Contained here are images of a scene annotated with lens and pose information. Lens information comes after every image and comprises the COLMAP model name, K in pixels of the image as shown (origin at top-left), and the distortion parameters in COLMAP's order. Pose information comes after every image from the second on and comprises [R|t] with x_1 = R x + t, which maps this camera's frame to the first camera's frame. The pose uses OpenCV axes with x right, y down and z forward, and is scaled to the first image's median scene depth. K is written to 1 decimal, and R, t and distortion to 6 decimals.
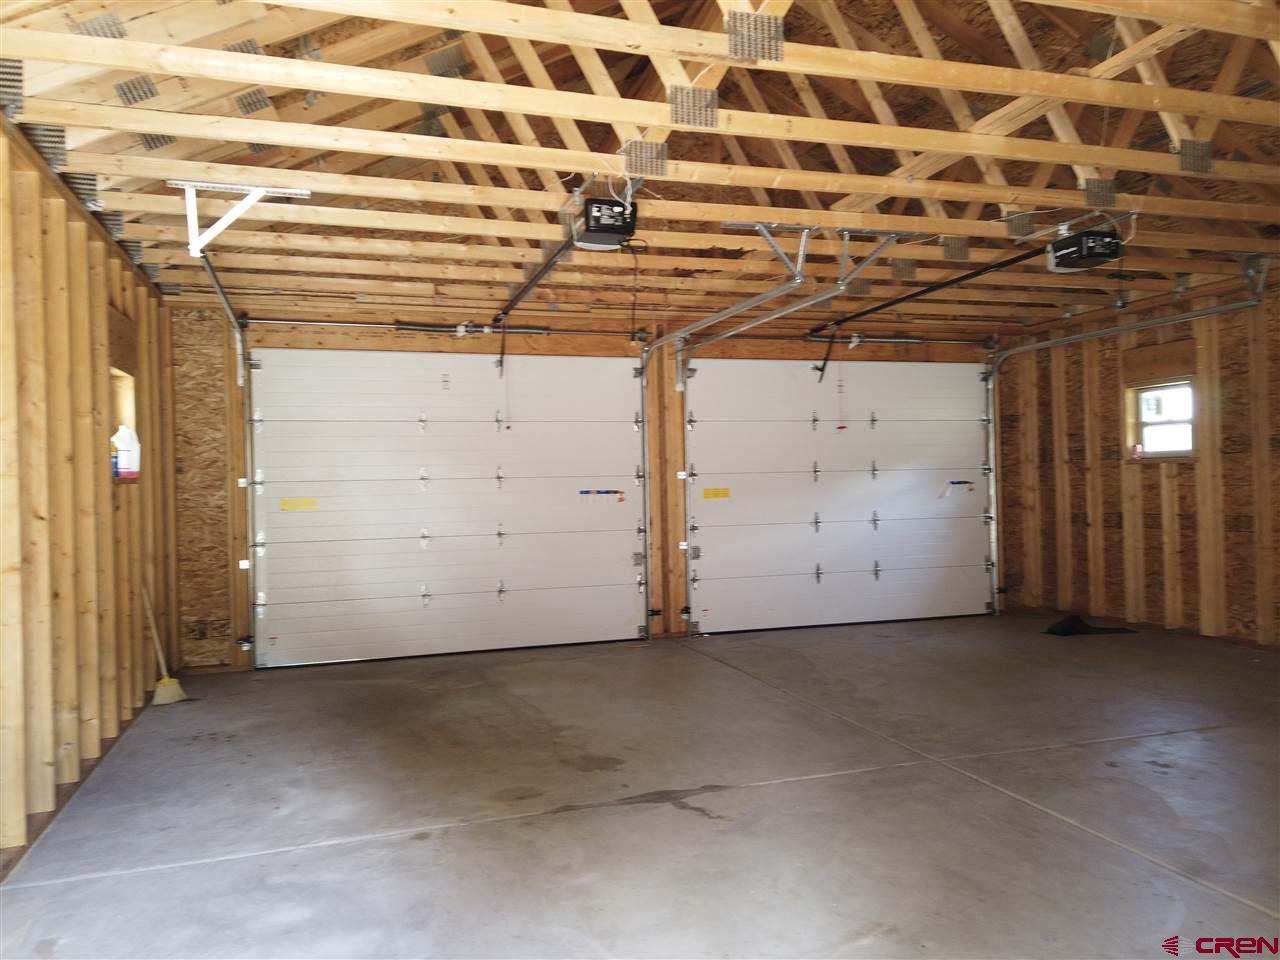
lens RADIAL K [[941.6, 0, 640.0], [0, 941.6, 480.0], [0, 0, 1]] dist [0.011150, 0.002661]
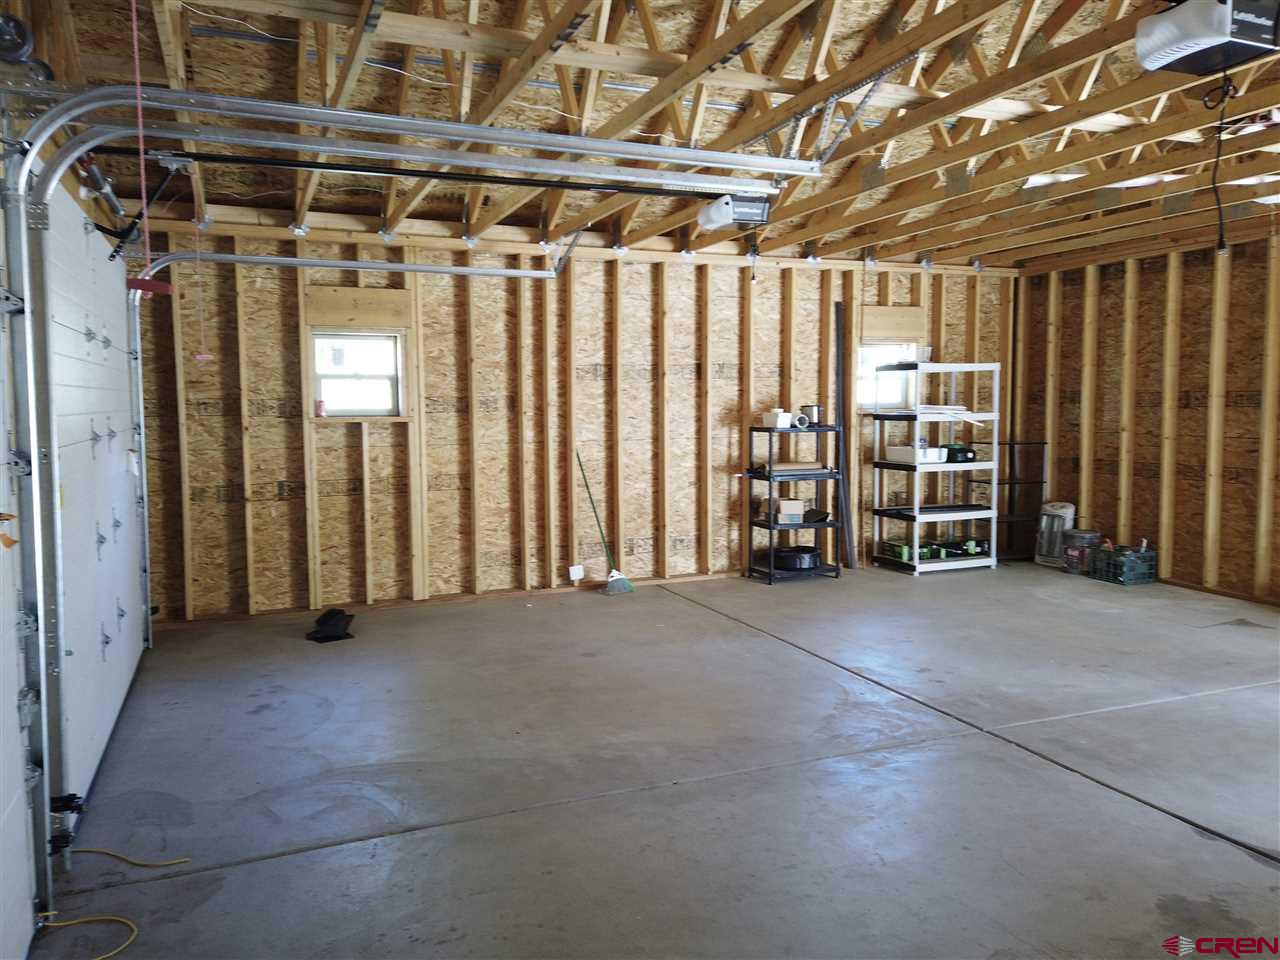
lens RADIAL K [[941.6, 0, 640.0], [0, 941.6, 480.0], [0, 0, 1]] dist [0.011150, 0.002661]
pose [[-0.068508, -0.065815, 0.995477, -0.379892], [0.008156, 0.997751, 0.066527, -0.021518], [-0.997617, 0.012677, -0.067817, 0.853263]]
